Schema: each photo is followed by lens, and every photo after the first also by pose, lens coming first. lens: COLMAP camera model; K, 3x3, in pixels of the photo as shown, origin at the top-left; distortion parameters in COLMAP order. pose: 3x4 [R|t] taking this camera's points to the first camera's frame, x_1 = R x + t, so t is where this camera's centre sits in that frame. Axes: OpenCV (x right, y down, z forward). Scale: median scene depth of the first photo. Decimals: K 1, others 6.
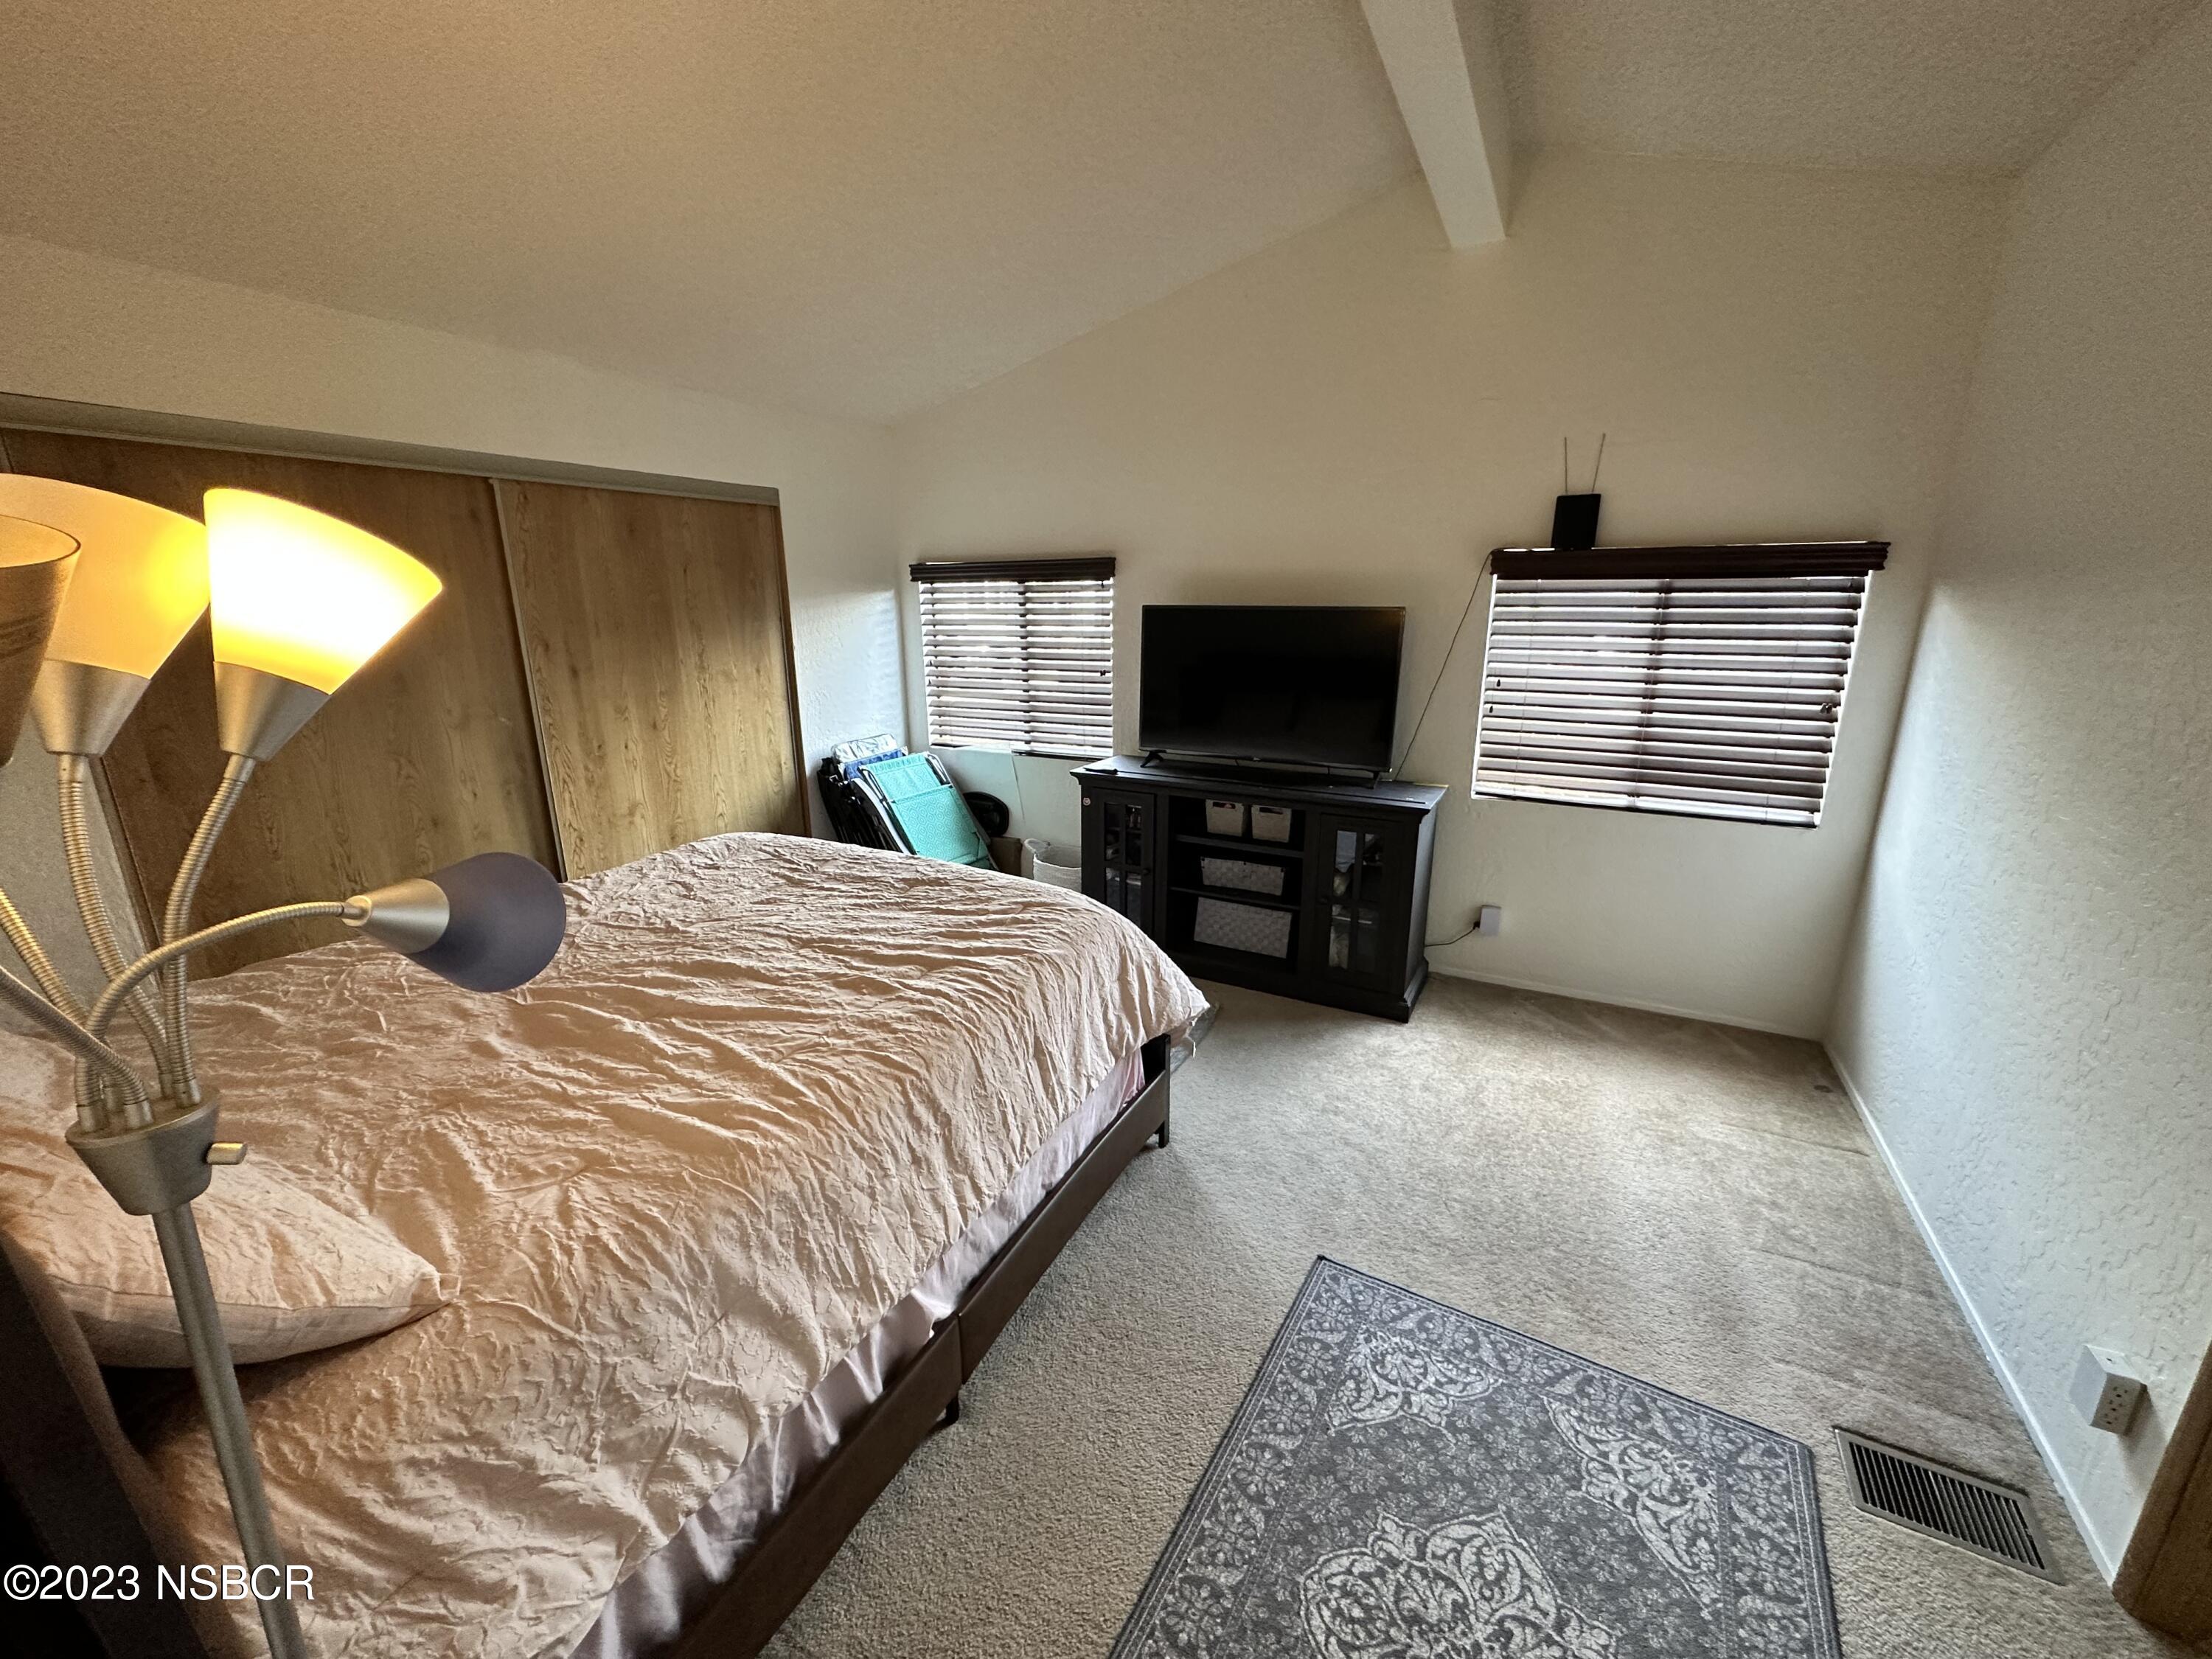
lens RADIAL K [[886.2, 0, 1109.2], [0, 886.2, 833.3], [0, 0, 1]] dist [-0.002661, 0.000633]
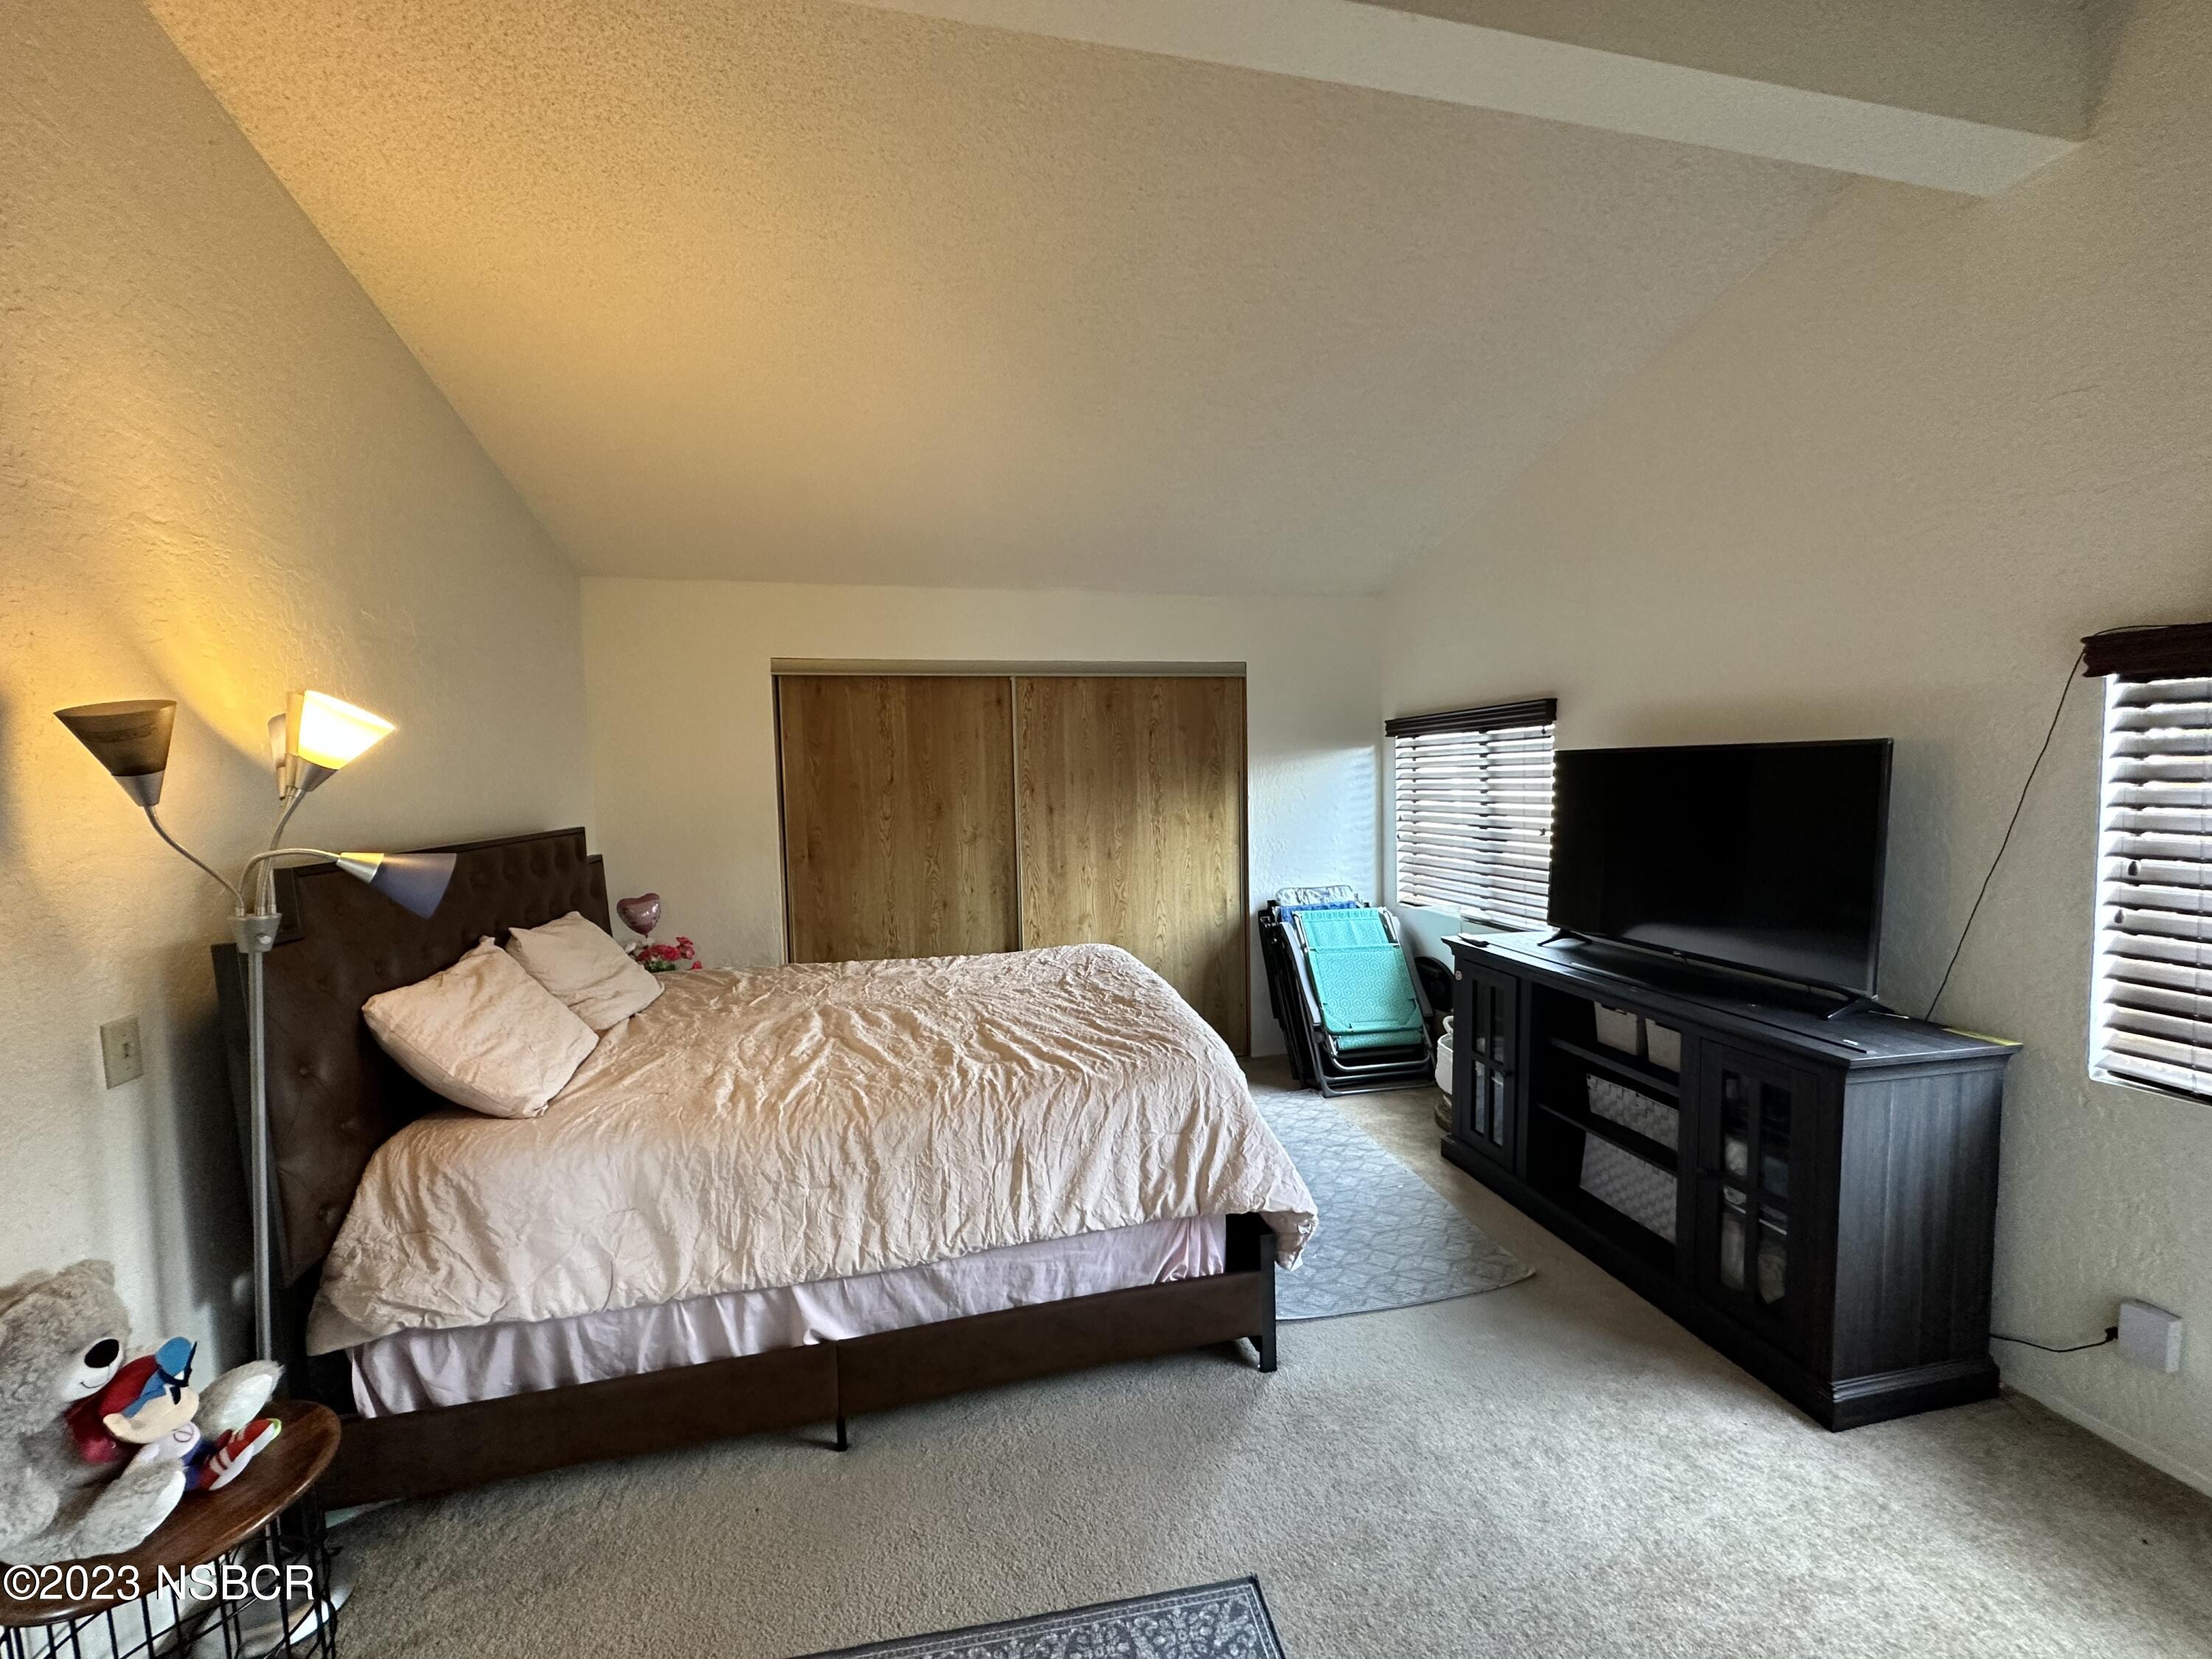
lens RADIAL K [[886.2, 0, 1103.5], [0, 886.2, 837.8], [0, 0, 1]] dist [-0.002661, 0.000633]
pose [[0.647322, 0.045424, -0.760862, 0.582695], [-0.183911, 0.978038, -0.098077, -0.028224], [0.739696, 0.203419, 0.641459, 0.254943]]
